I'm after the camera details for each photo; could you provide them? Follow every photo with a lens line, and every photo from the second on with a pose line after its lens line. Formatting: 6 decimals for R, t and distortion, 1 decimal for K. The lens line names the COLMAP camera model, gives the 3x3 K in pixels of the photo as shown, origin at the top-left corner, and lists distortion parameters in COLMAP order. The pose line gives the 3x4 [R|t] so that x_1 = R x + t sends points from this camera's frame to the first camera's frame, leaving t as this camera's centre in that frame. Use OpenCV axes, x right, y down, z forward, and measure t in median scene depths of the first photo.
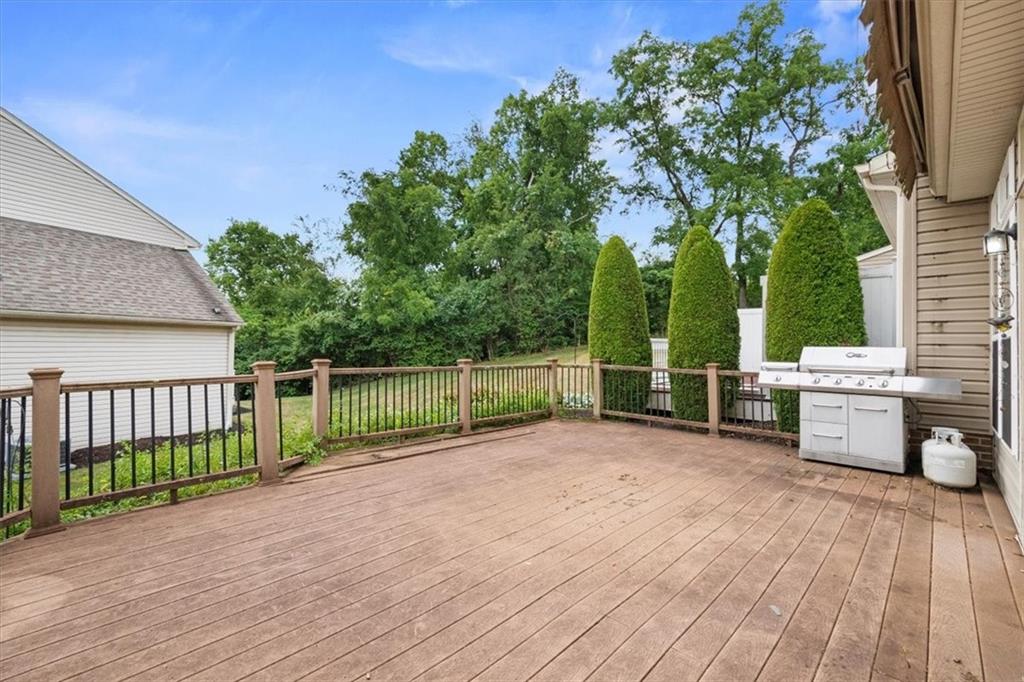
lens RADIAL K [[449.0, 0, 512.0], [0, 449.0, 341.0], [0, 0, 1]] dist [0.004019, 0.000024]
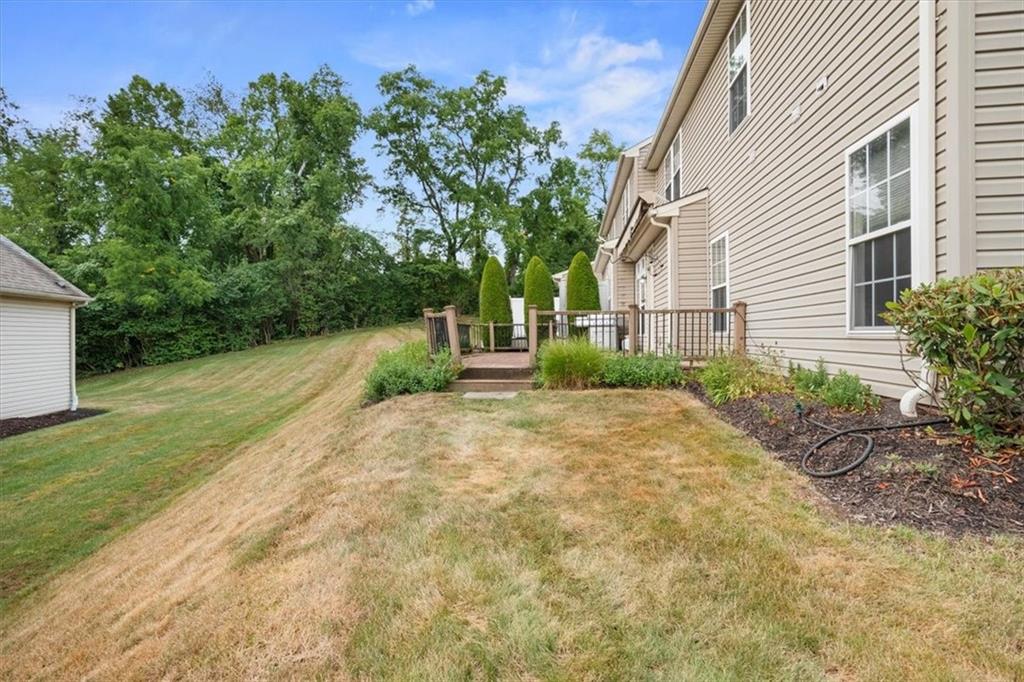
lens RADIAL K [[454.0, 0, 512.0], [0, 454.0, 348.8], [0, 0, 1]] dist [0.003348, -0.000278]
pose [[0.806891, -0.037679, 0.589498, -0.216932], [0.014592, 0.998930, 0.043877, 0.018617], [-0.590521, -0.026802, 0.806577, -0.150039]]
